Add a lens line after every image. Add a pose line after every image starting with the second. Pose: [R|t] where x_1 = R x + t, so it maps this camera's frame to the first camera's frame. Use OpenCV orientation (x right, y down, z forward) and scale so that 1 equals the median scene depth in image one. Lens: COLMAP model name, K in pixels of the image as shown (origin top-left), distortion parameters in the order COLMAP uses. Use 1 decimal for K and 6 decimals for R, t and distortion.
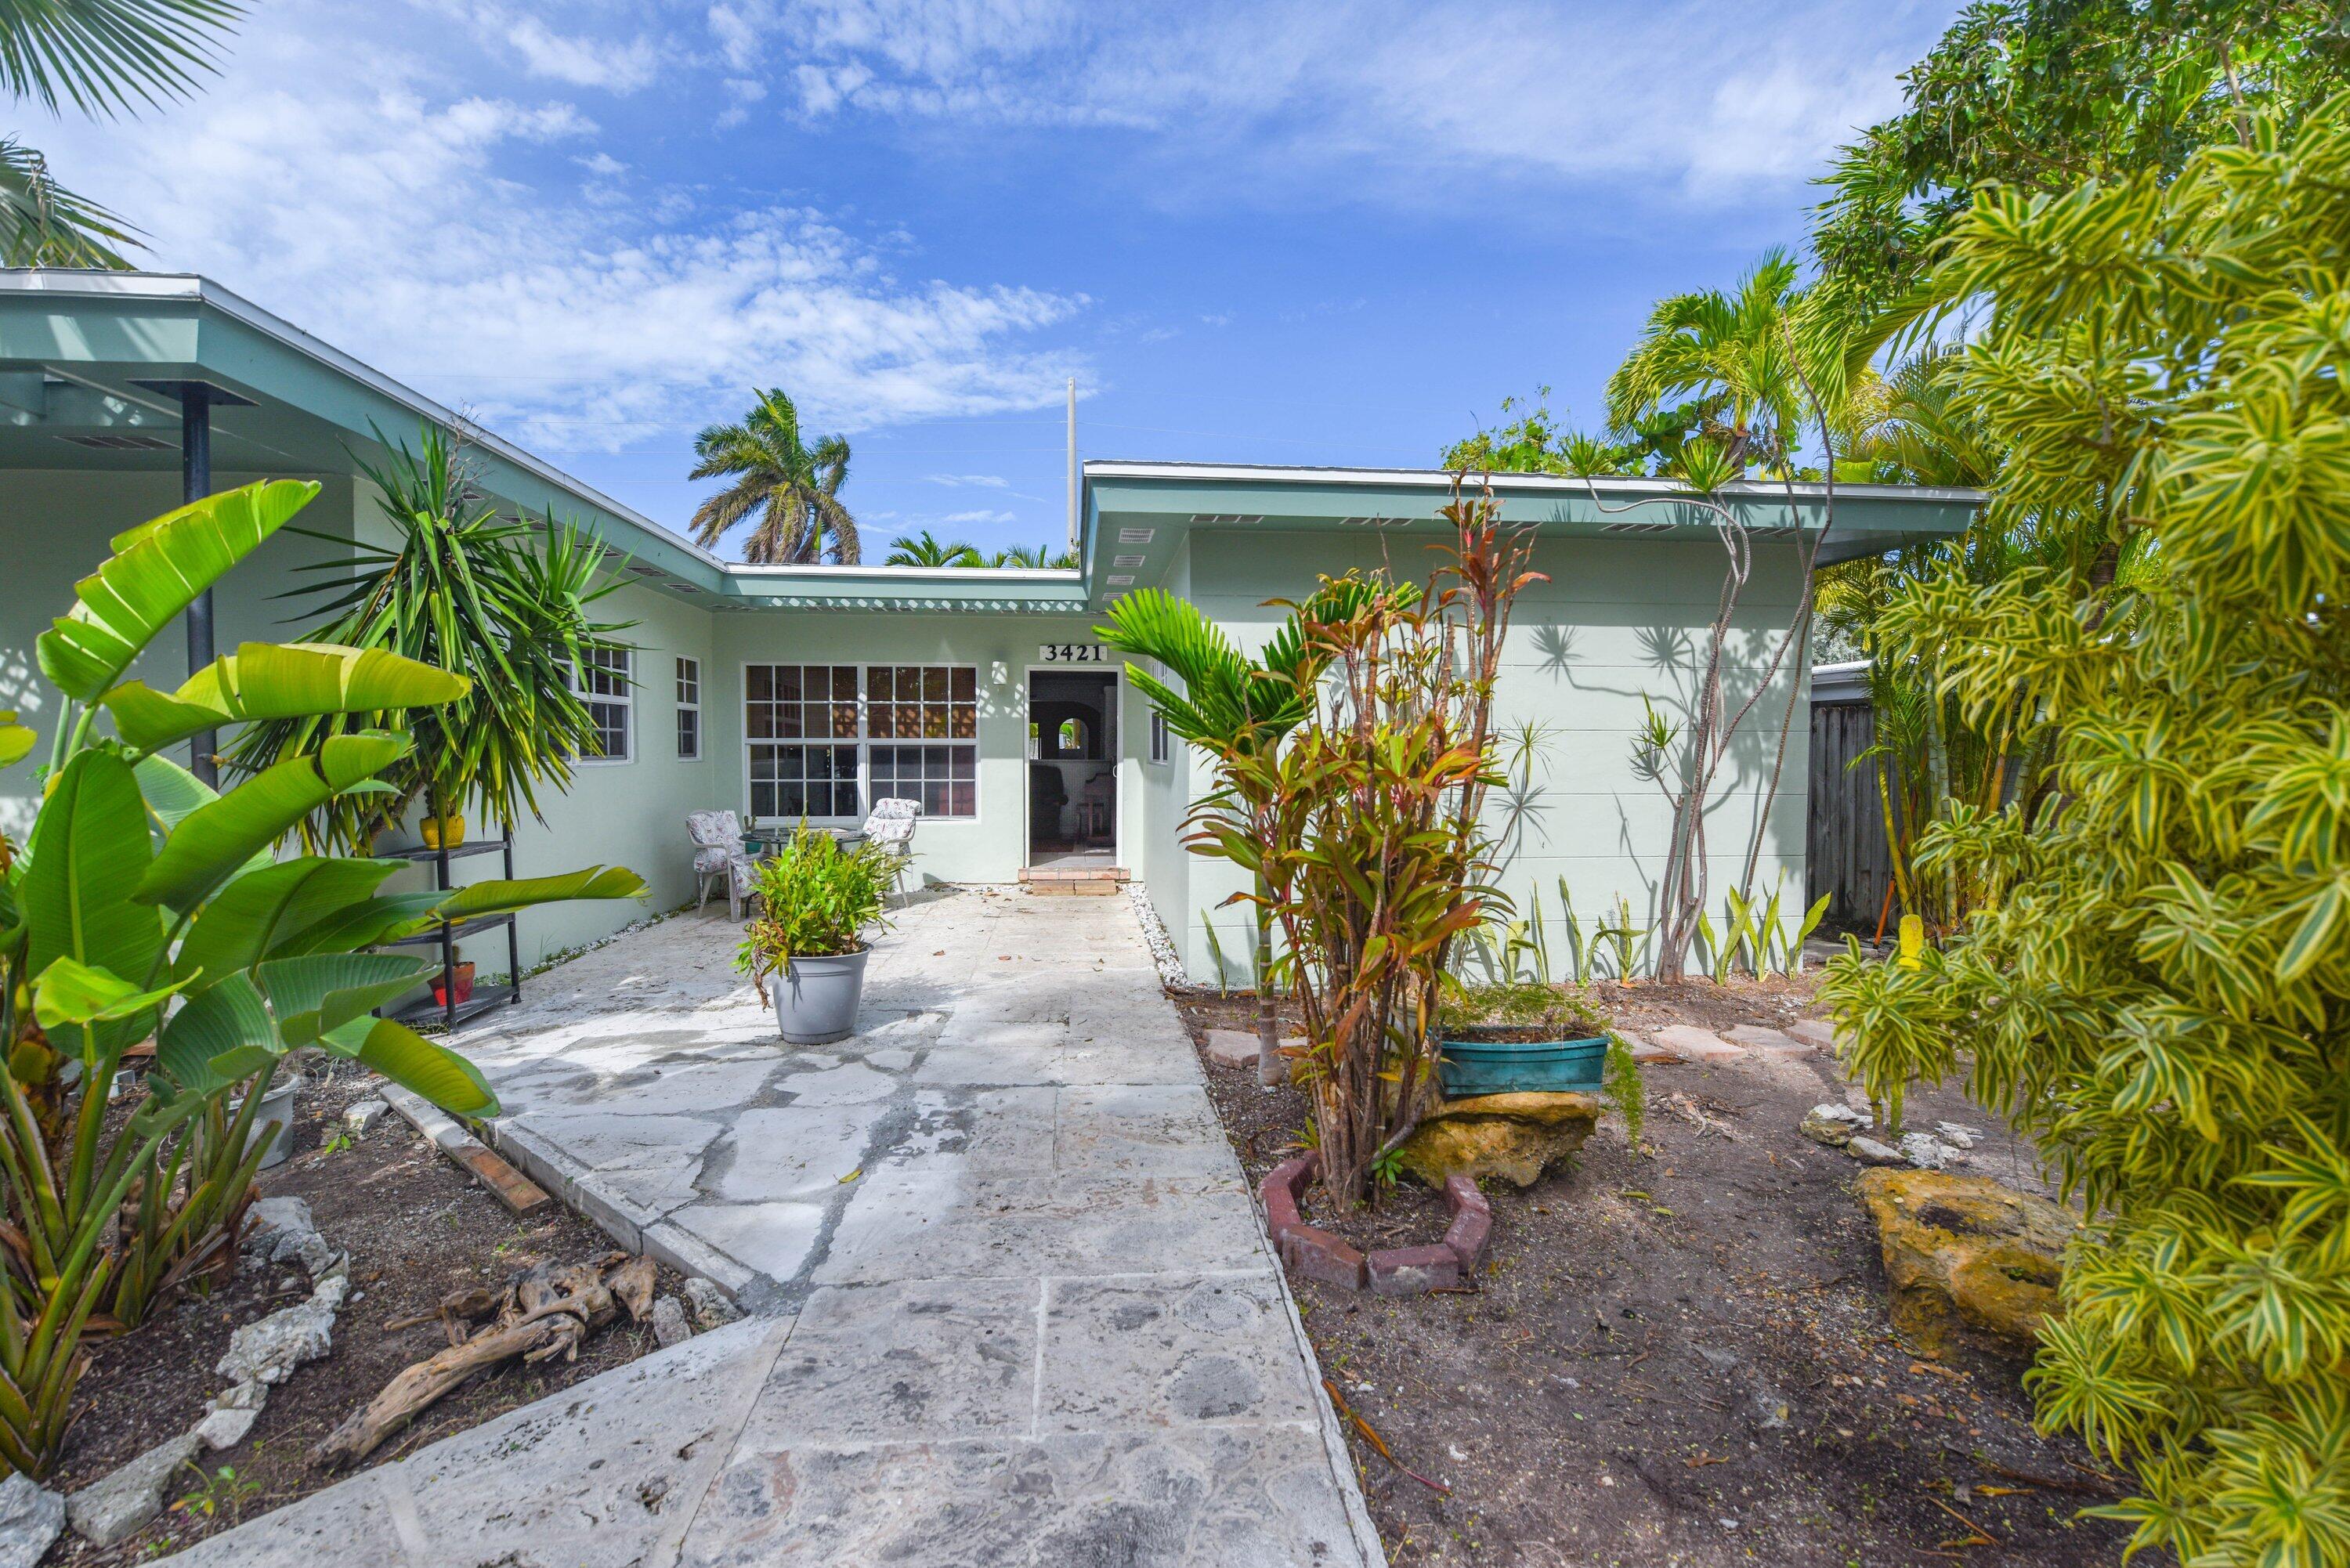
lens RADIAL K [[1021.0, 0, 1177.7], [0, 1021.0, 777.3], [0, 0, 1]] dist [-0.002877, -0.009020]
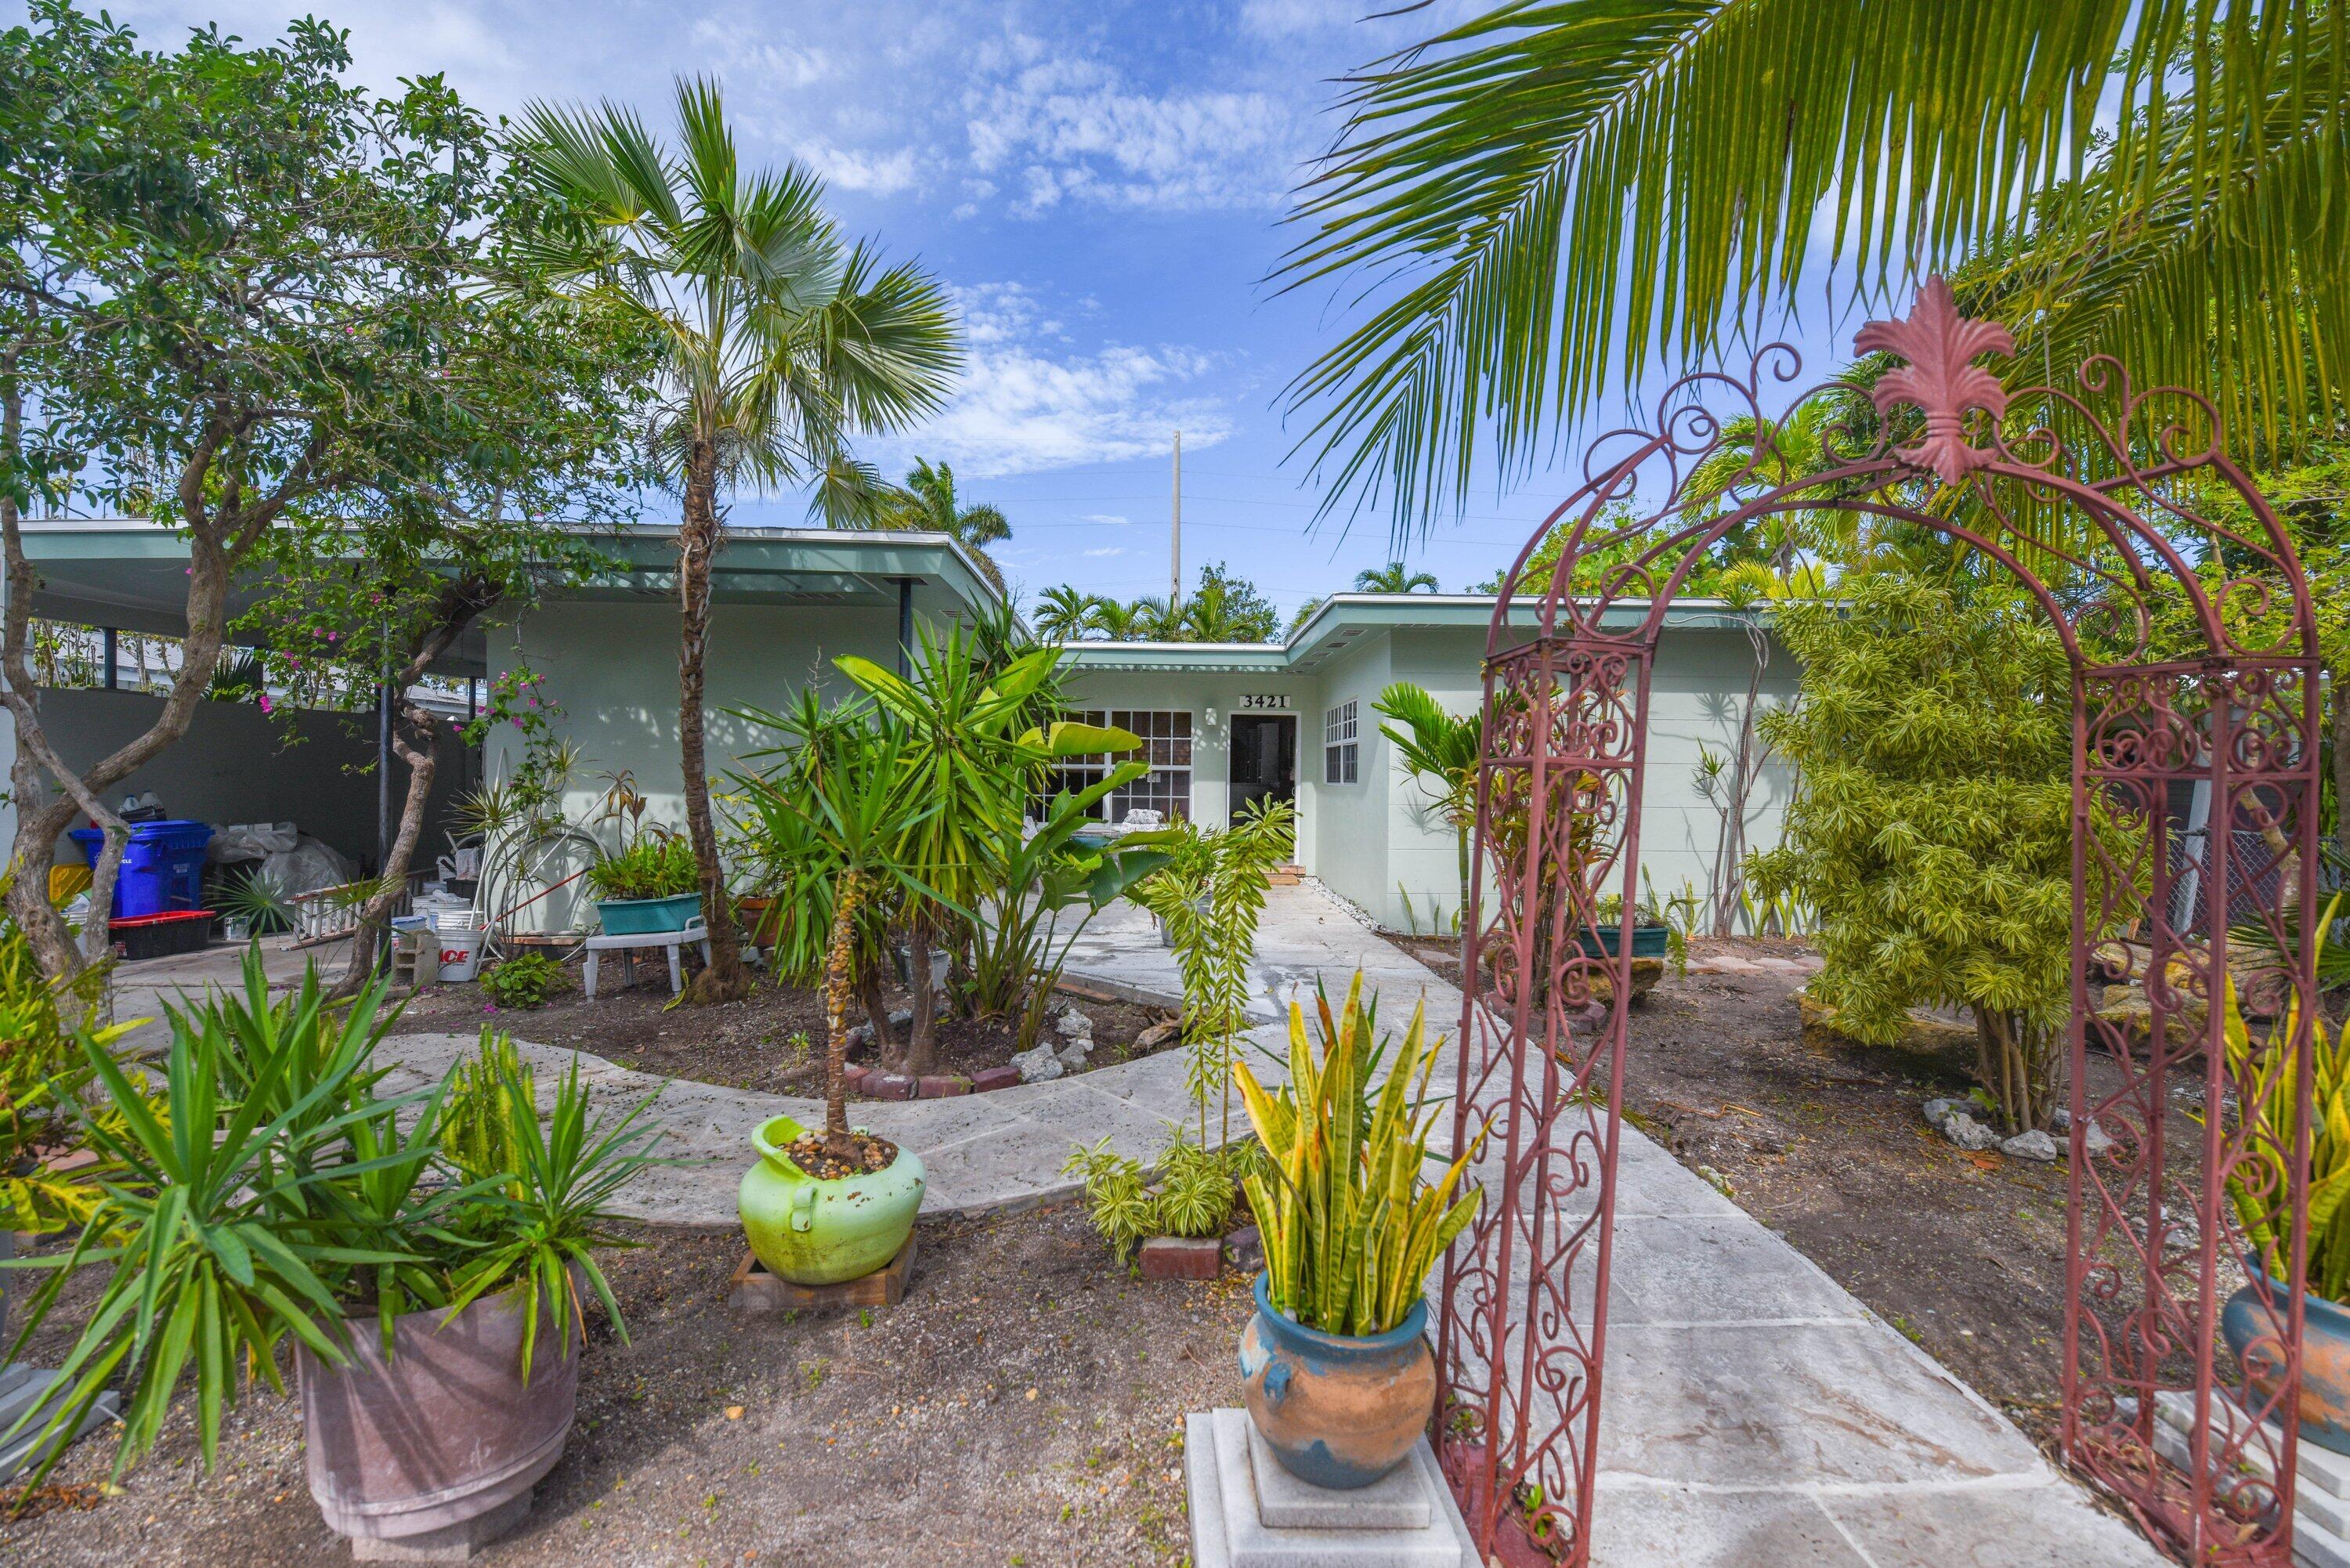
lens RADIAL K [[1010.8, 0, 1184.3], [0, 1010.8, 769.0], [0, 0, 1]] dist [-0.000109, -0.013425]
pose [[0.997267, 0.008010, -0.073441, -0.110769], [-0.010558, 0.999353, -0.034371, 0.011878], [0.073118, 0.035053, 0.996707, -0.314124]]
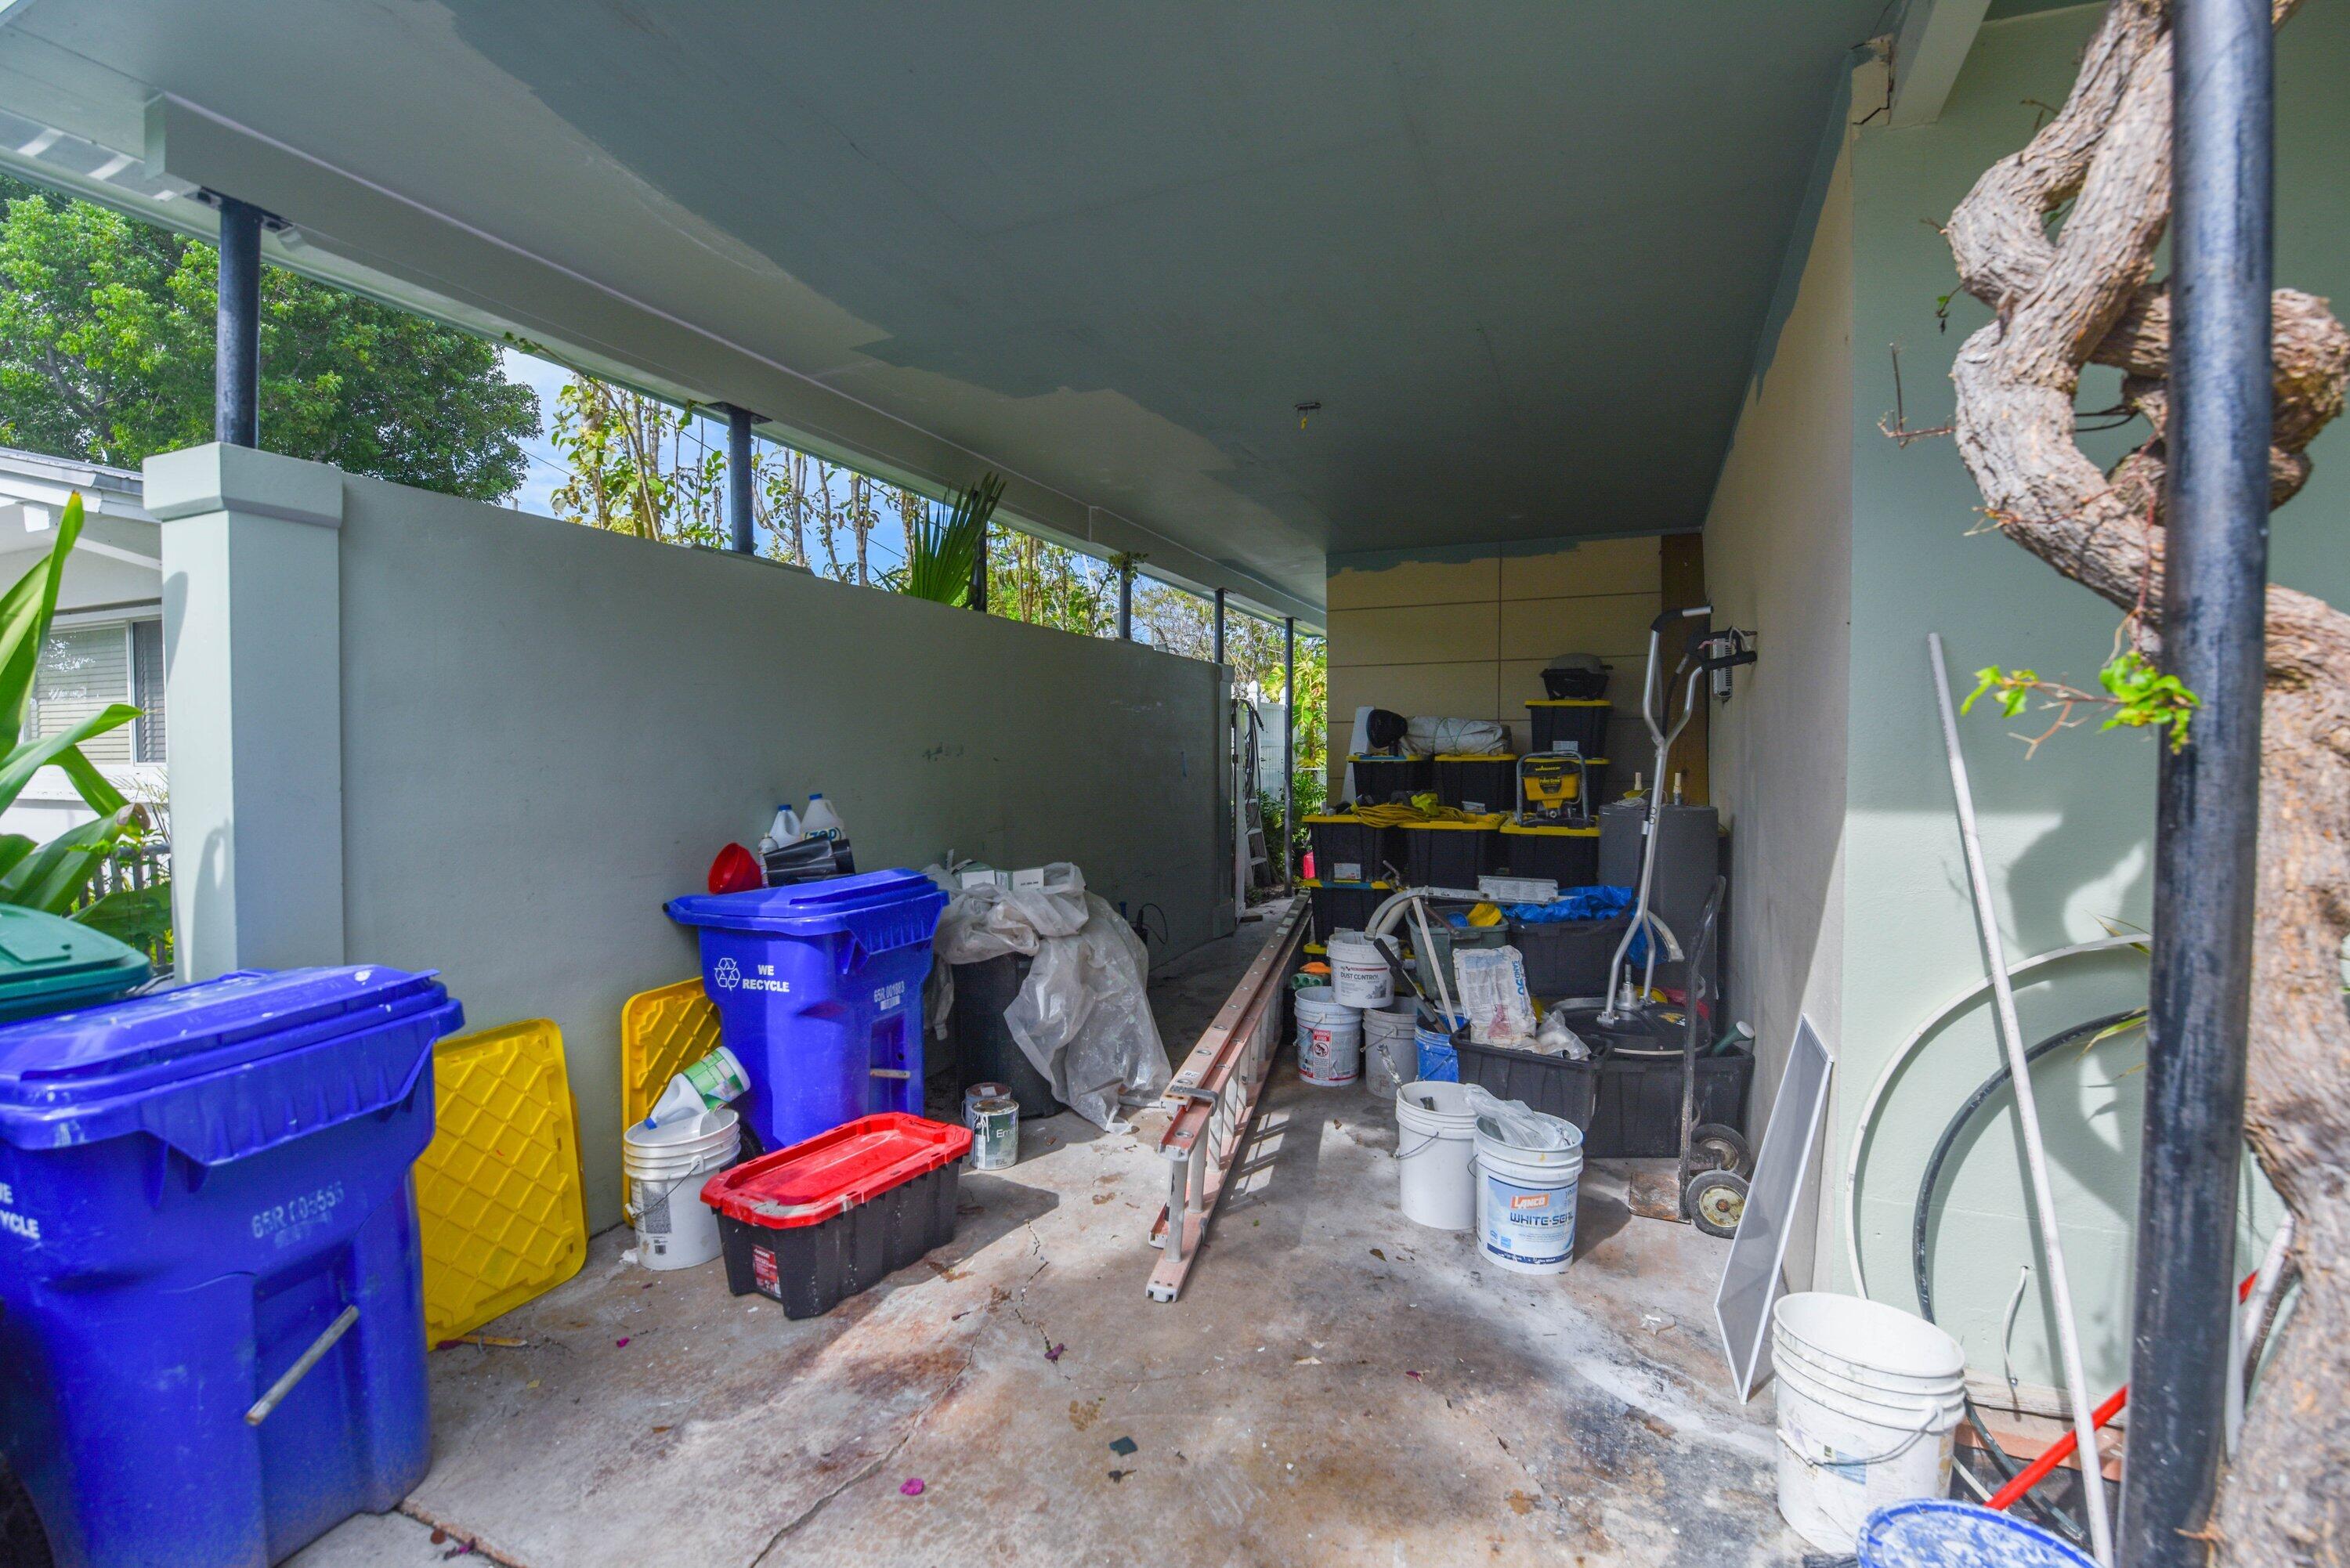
lens RADIAL K [[1021.0, 0, 1177.7], [0, 1021.0, 777.3], [0, 0, 1]] dist [-0.002877, -0.009020]
pose [[0.865492, 0.018406, -0.500584, -0.757861], [-0.018044, 0.999822, 0.005565, -0.000274], [0.500598, 0.004216, 0.865670, 0.213900]]
